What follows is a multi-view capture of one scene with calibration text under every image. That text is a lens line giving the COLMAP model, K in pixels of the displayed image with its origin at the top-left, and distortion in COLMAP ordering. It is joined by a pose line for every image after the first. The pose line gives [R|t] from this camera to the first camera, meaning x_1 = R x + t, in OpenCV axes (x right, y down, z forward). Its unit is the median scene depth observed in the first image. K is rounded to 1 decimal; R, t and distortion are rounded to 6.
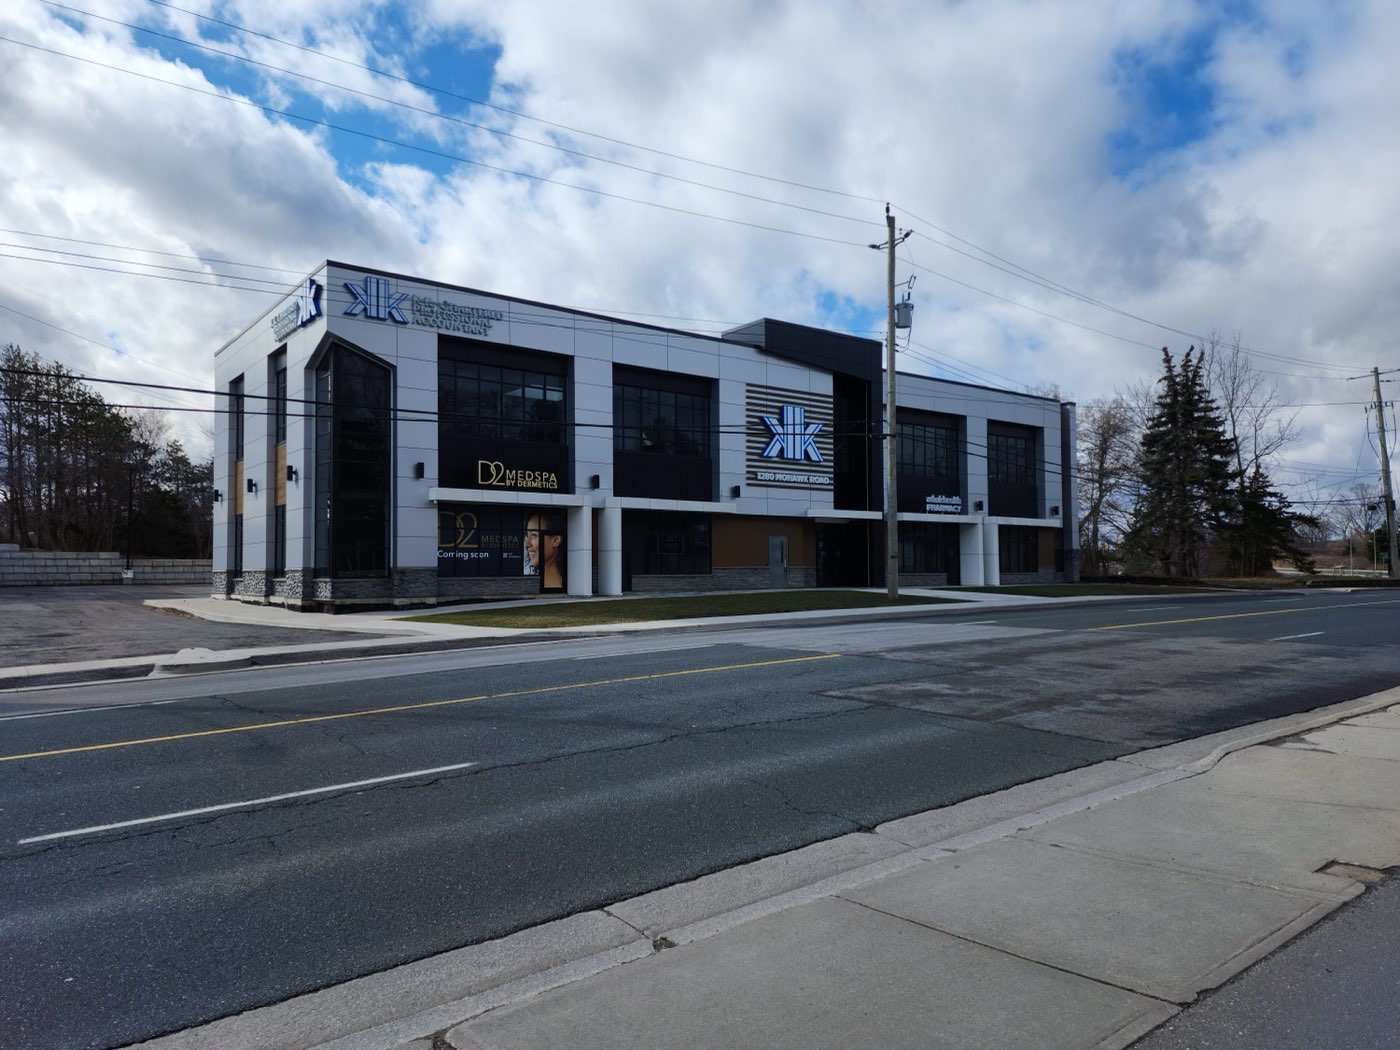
lens RADIAL K [[934.9, 0, 707.5], [0, 934.9, 529.5], [0, 0, 1]] dist [0.081291, -0.090721]
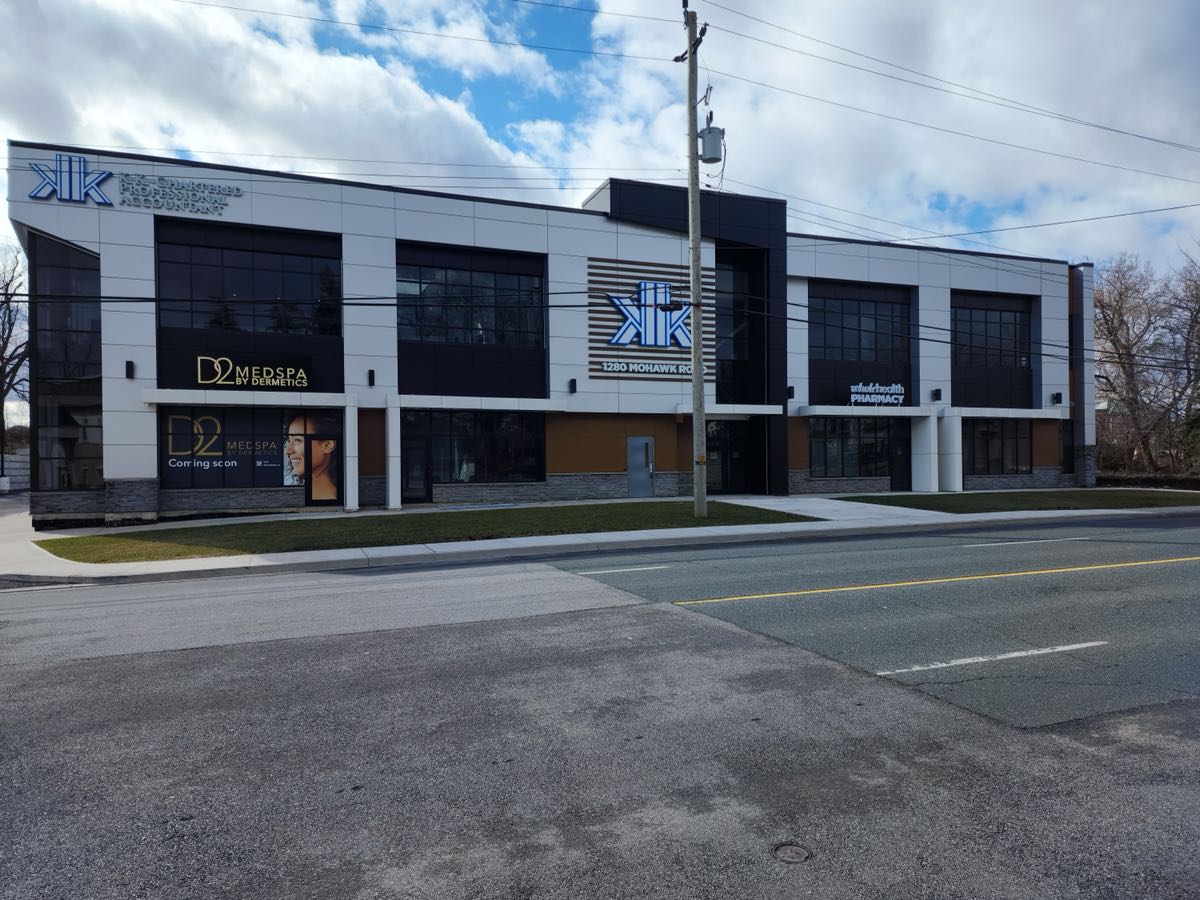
lens RADIAL K [[793.5, 0, 620.9], [0, 793.5, 452.2], [0, 0, 1]] dist [0.085277, -0.084763]
pose [[0.959472, -0.010425, -0.281611, 0.264301], [0.018024, 0.999540, 0.024408, 0.003477], [0.281226, -0.028494, 0.959218, 0.296070]]
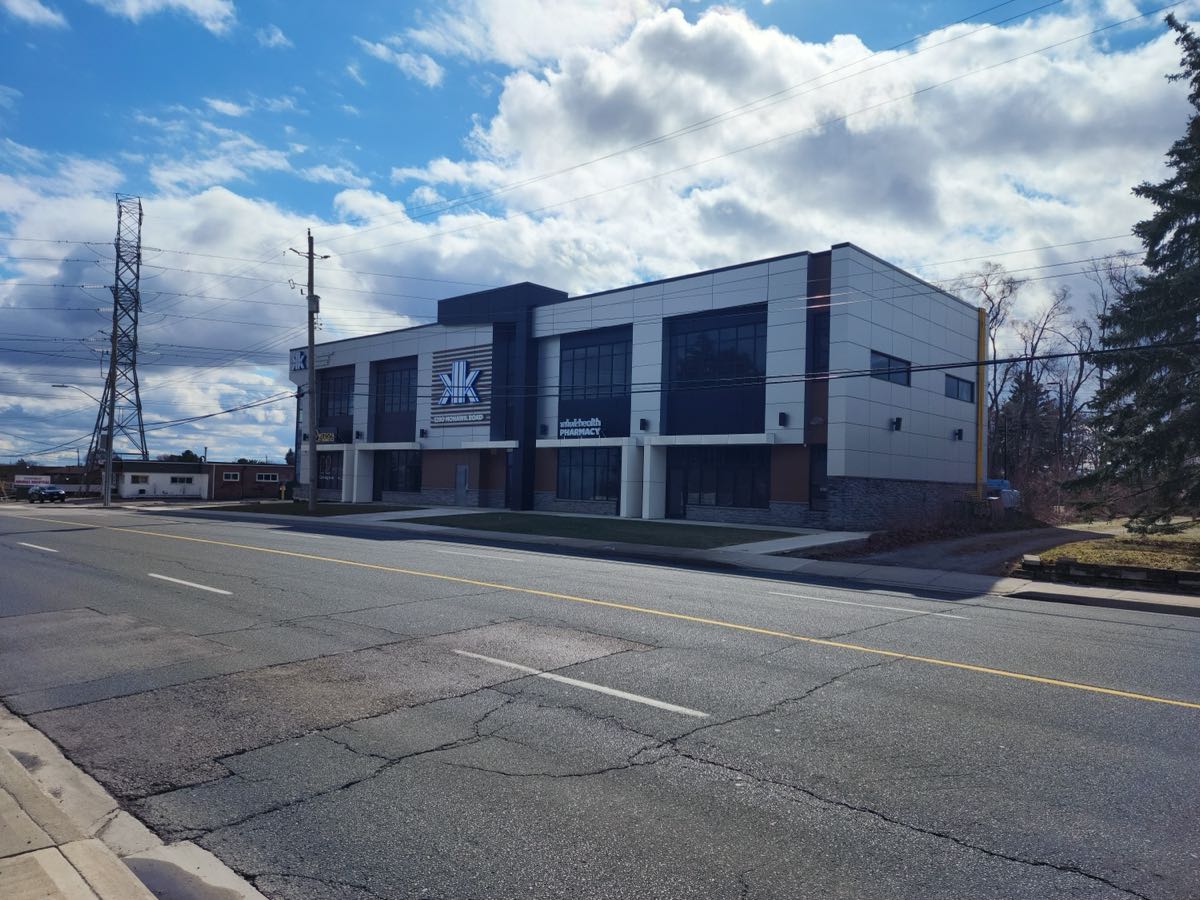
lens RADIAL K [[801.3, 0, 606.5], [0, 801.3, 453.8], [0, 0, 1]] dist [0.081291, -0.090721]
pose [[0.175719, -0.031585, -0.983934, 1.188361], [0.009289, 0.999494, -0.030425, 0.027262], [0.984396, -0.003793, 0.175924, 1.006131]]
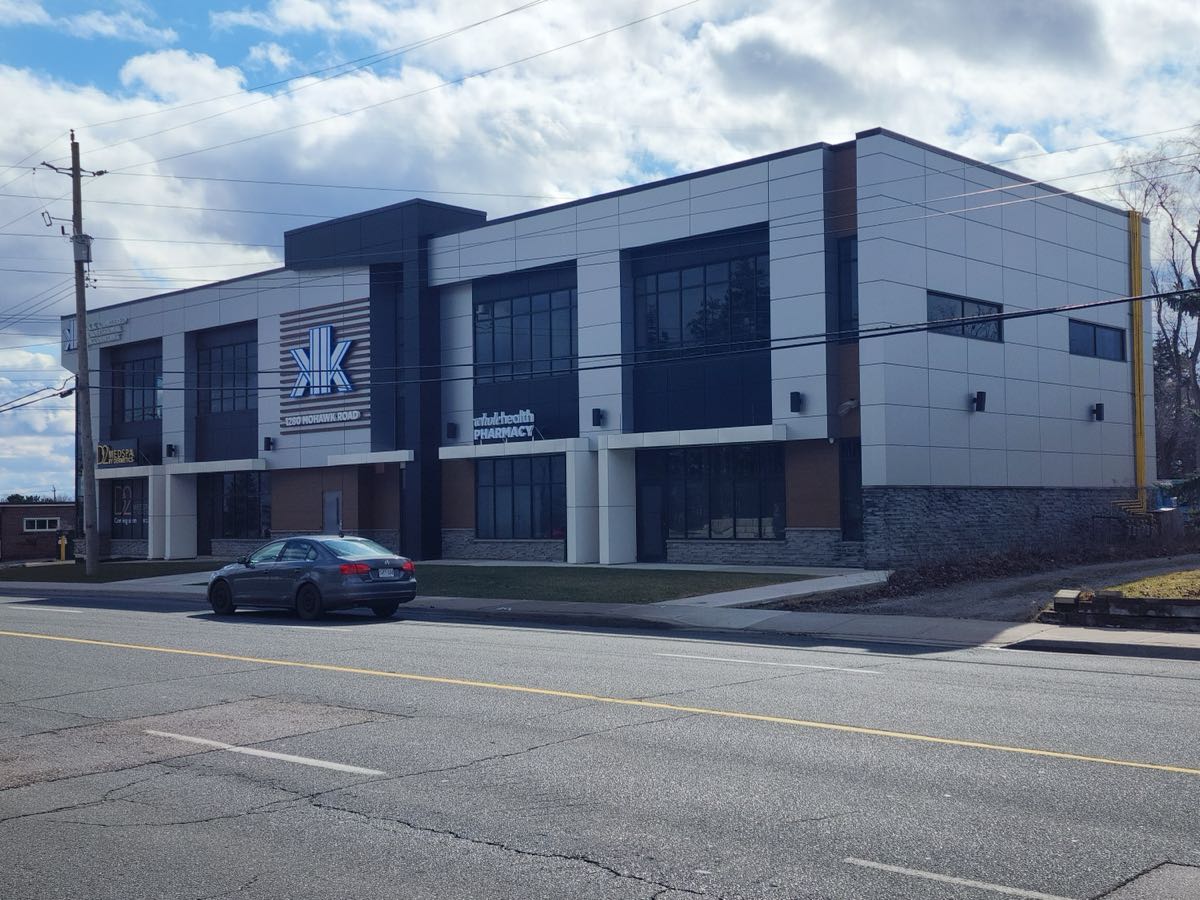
lens RADIAL K [[1376.8, 0, 629.2], [0, 1376.8, 446.0], [0, 0, 1]] dist [0.134406, -0.336730]
pose [[0.163716, -0.048667, -0.985306, 1.285516], [0.050536, 0.997885, -0.040891, 0.029464], [0.985212, -0.043099, 0.165829, 1.060605]]
